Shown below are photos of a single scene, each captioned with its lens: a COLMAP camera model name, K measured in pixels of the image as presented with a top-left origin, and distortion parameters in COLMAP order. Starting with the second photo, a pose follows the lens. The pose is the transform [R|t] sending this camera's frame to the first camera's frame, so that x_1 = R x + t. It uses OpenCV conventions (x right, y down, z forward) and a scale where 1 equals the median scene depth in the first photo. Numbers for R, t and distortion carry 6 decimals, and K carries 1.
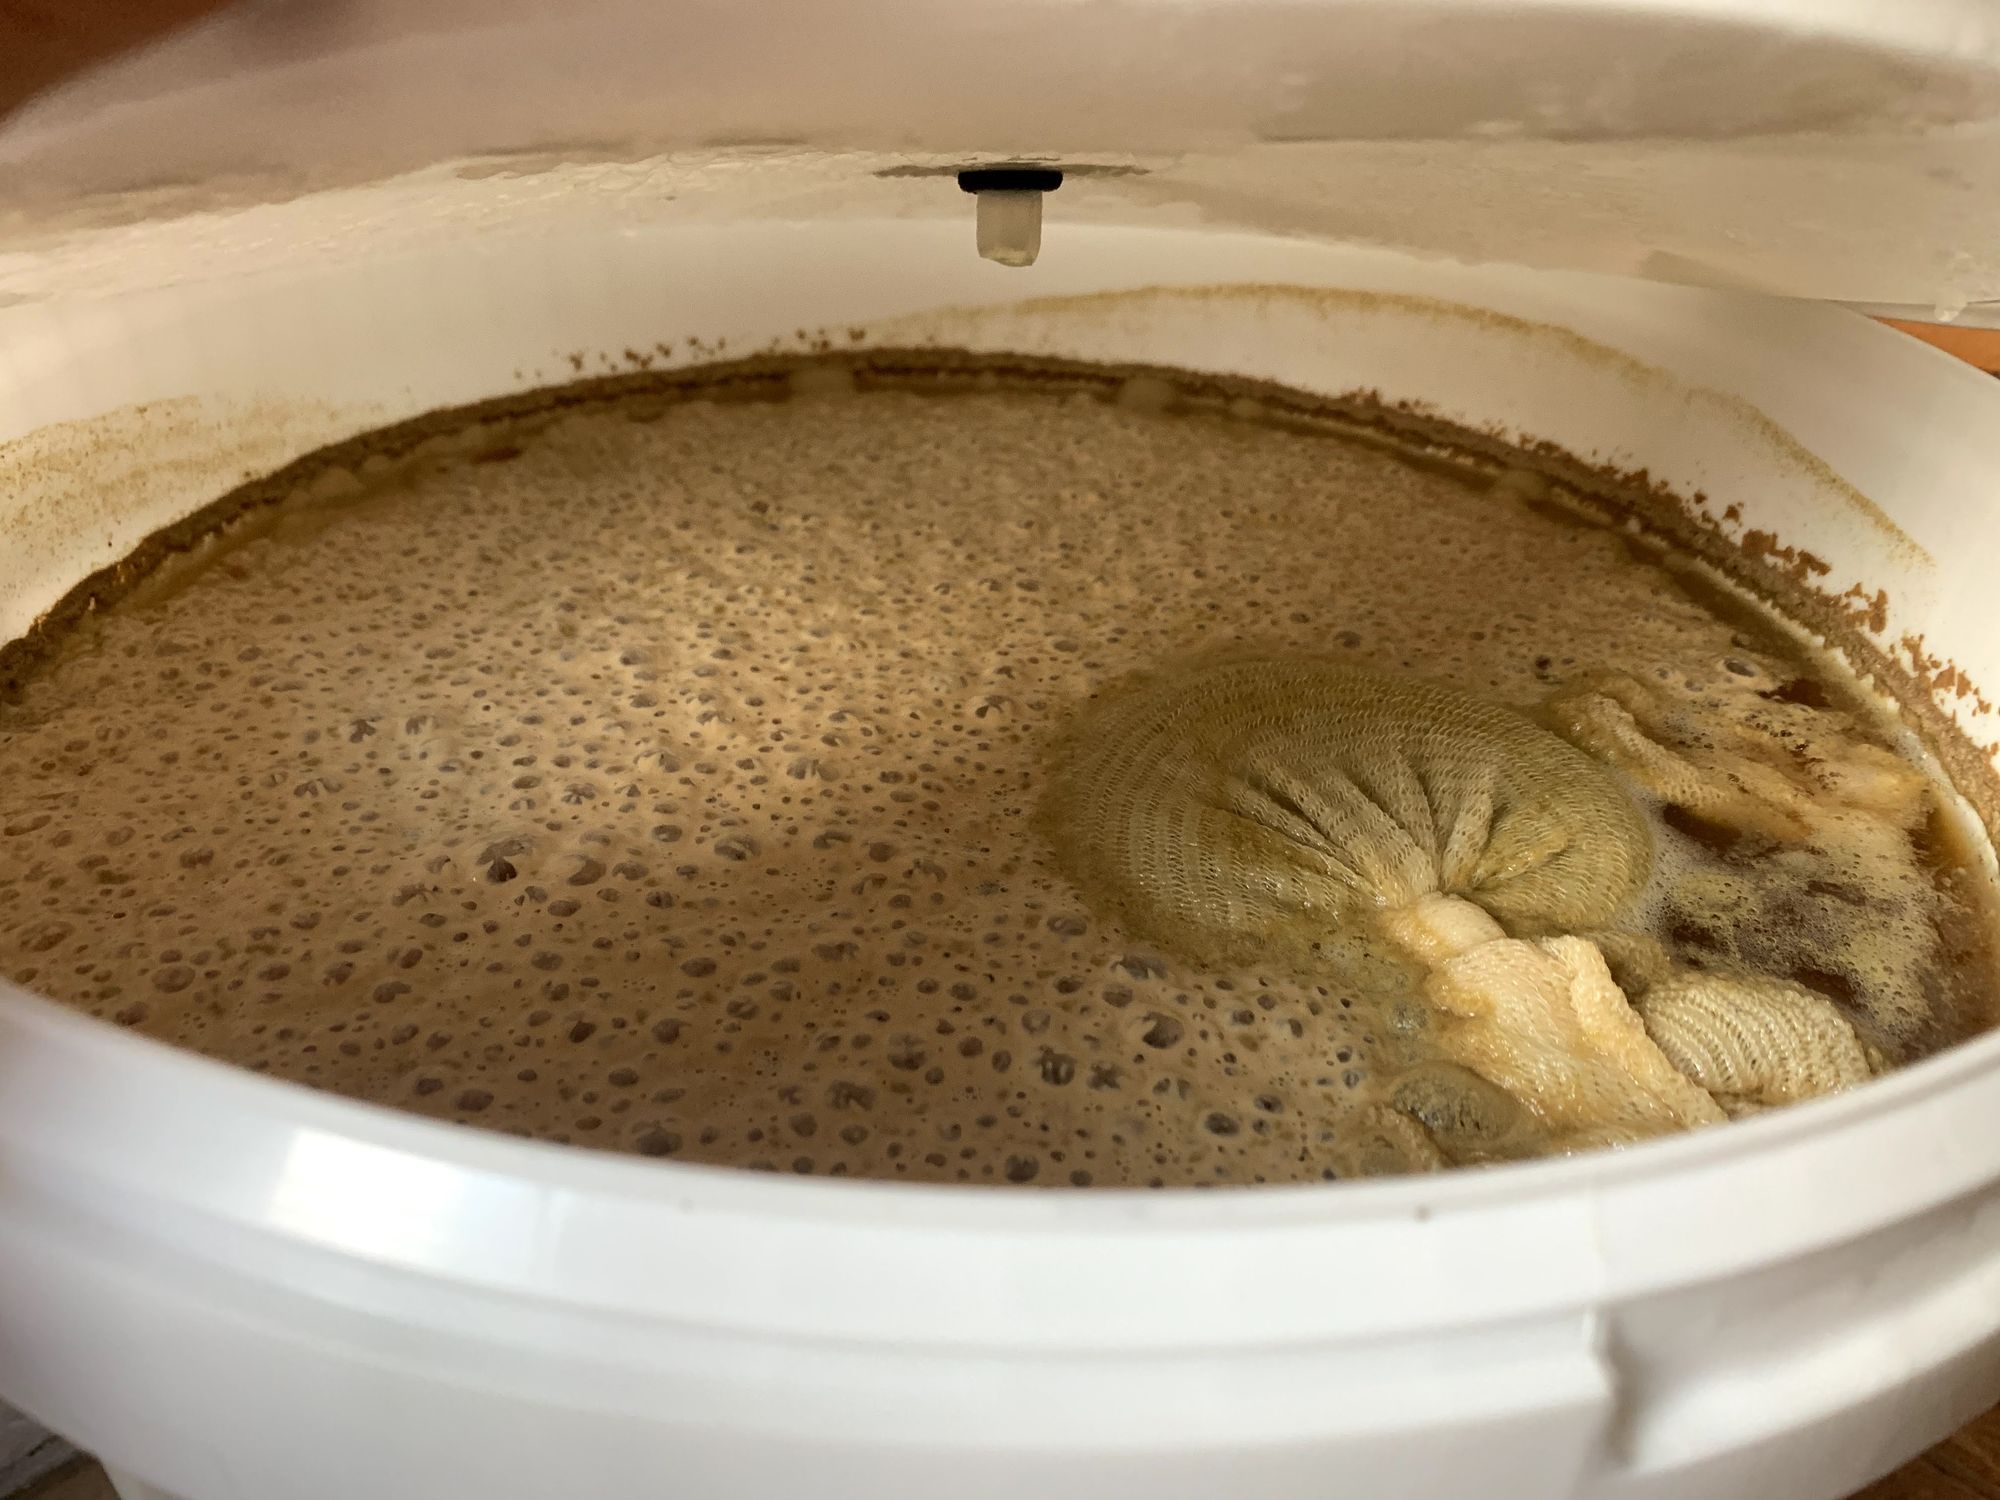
lens RADIAL K [[1532.0, 0, 1017.8], [0, 1532.0, 813.5], [0, 0, 1]] dist [-0.043829, 0.001171]
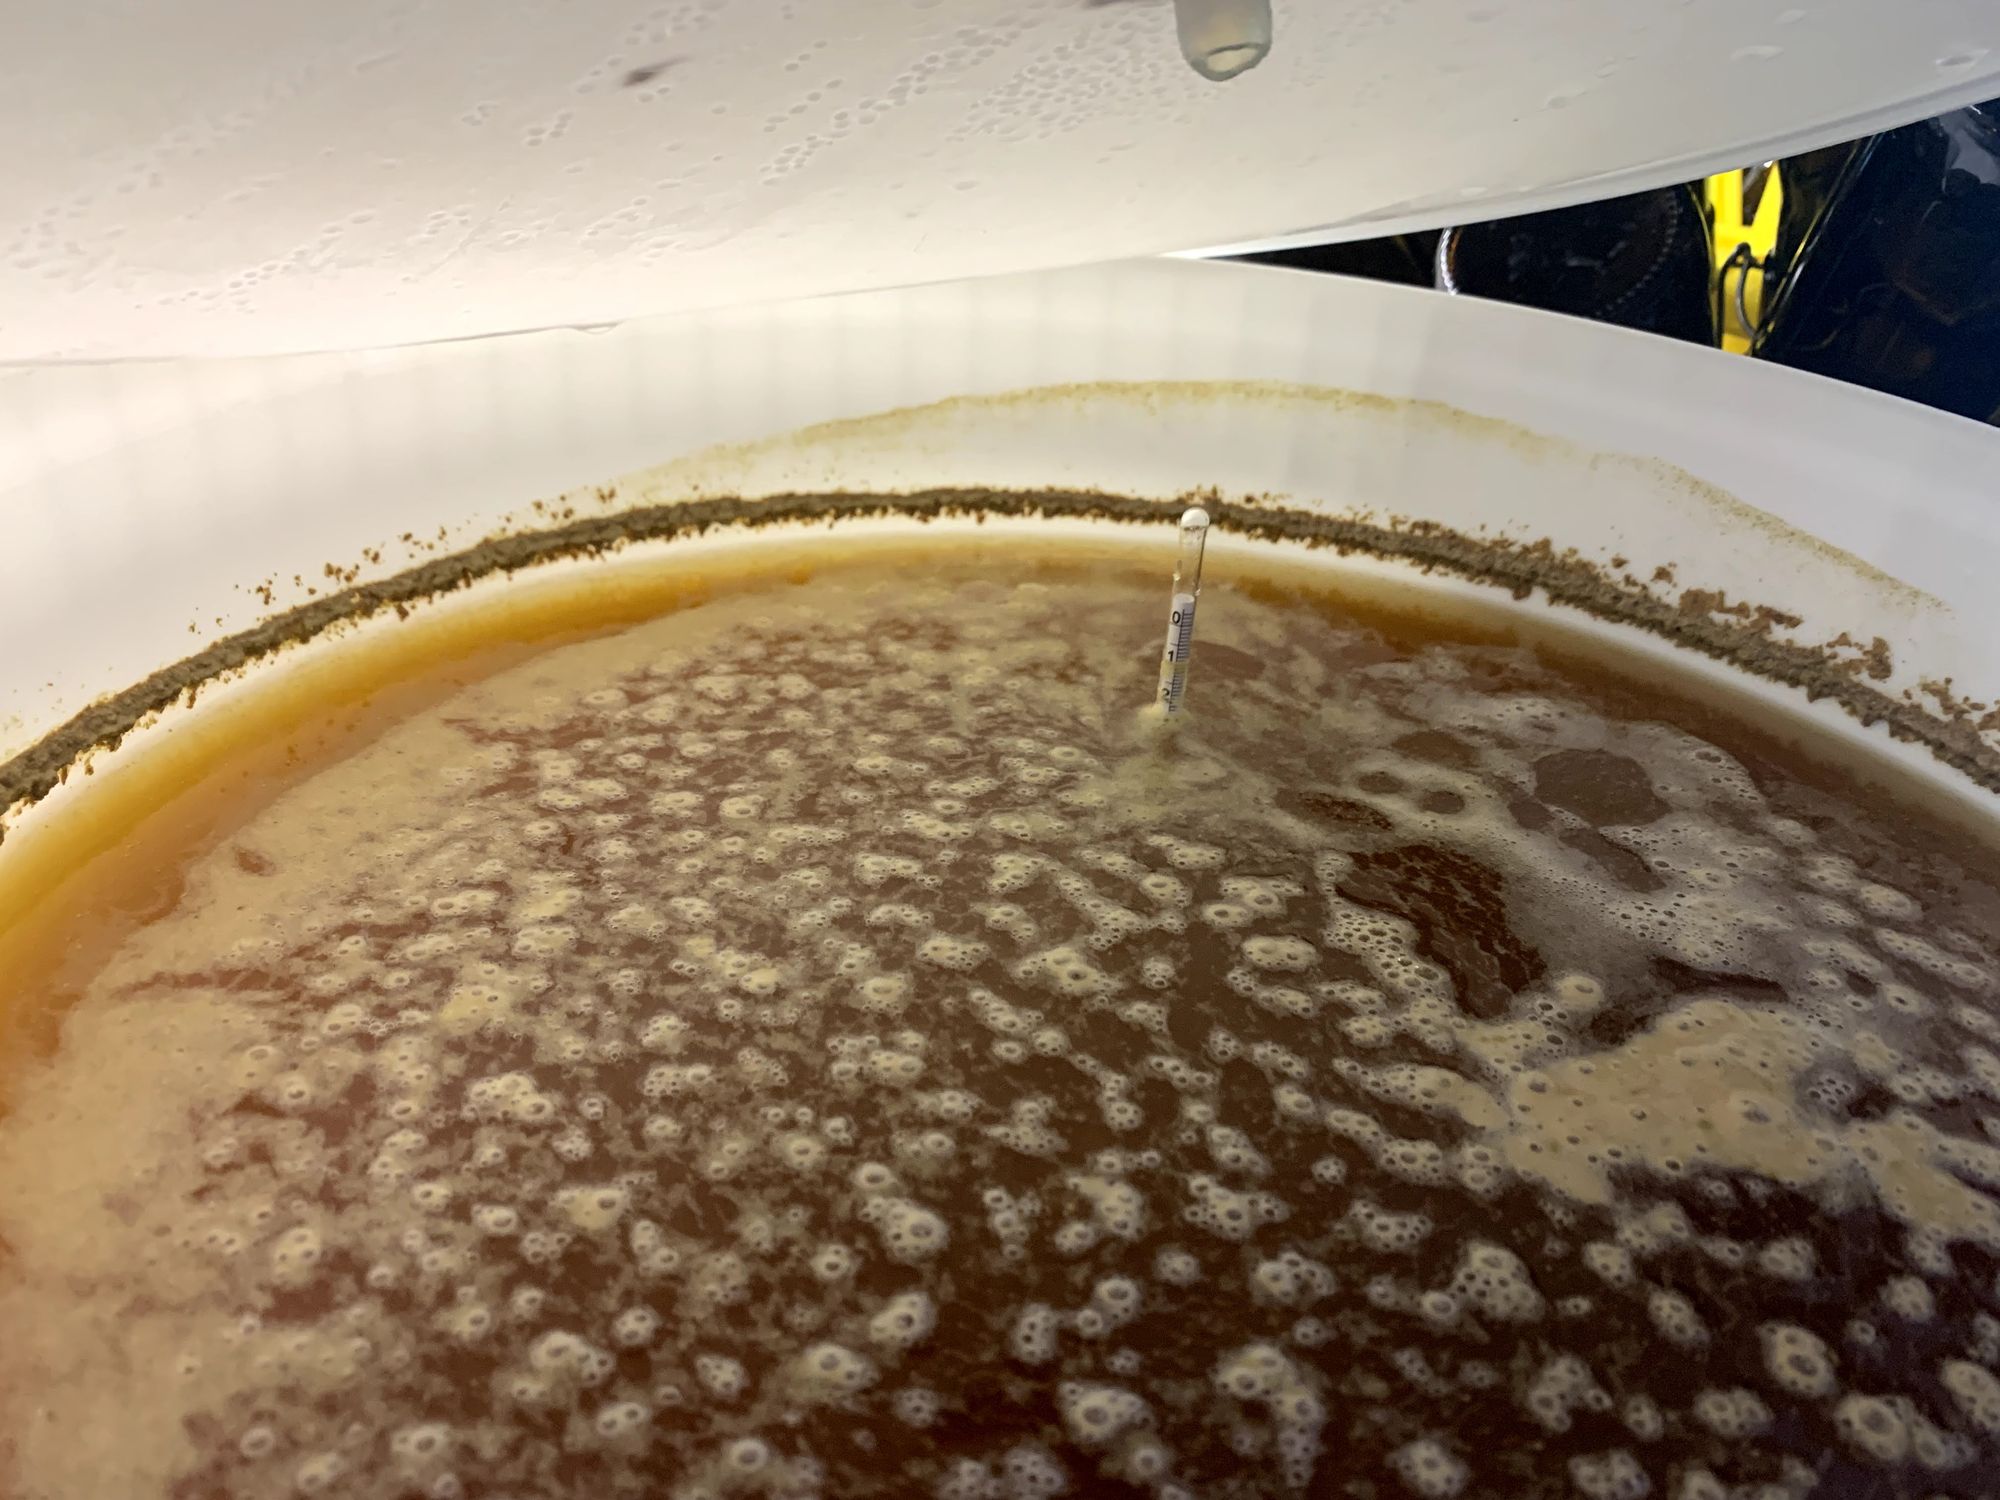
lens RADIAL K [[1532.0, 0, 989.9], [0, 1532.0, 741.4], [0, 0, 1]] dist [-0.043829, 0.001171]
pose [[0.898788, -0.188427, 0.395823, -0.298654], [0.215675, 0.976144, -0.025046, -0.152825], [-0.381661, 0.107880, 0.917985, 0.268008]]
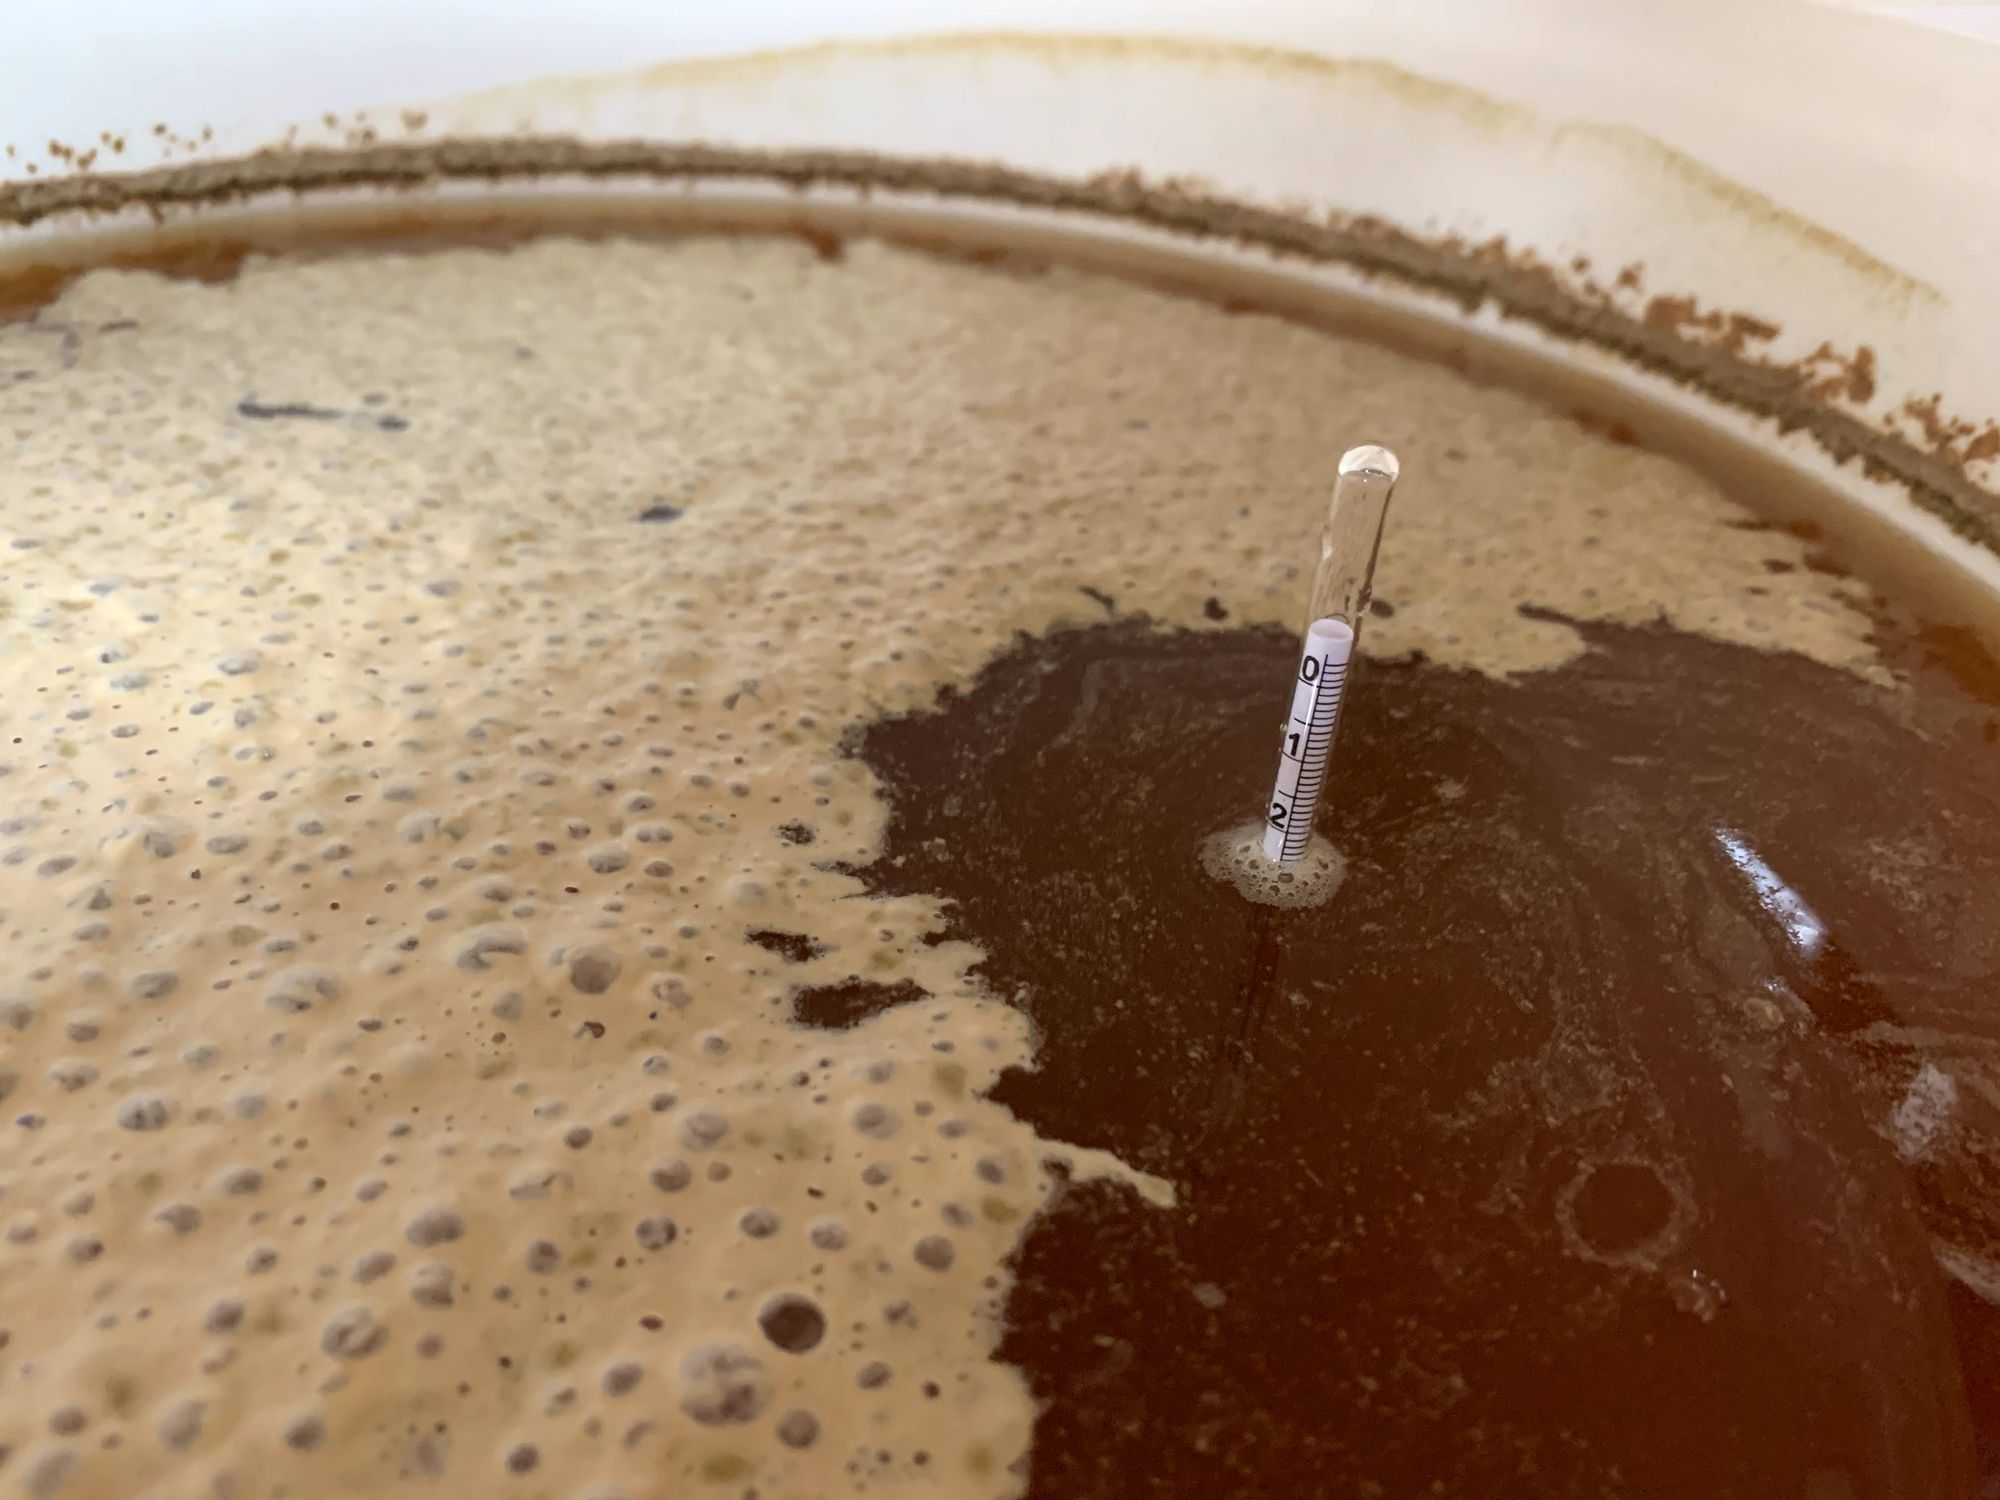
lens RADIAL K [[1532.0, 0, 1036.0], [0, 1532.0, 771.6], [0, 0, 1]] dist [-0.043829, 0.001171]
pose [[0.964107, -0.117317, 0.238191, -0.034803], [0.115322, 0.993077, 0.022341, 0.000853], [-0.239163, 0.005929, 0.970961, 0.298643]]
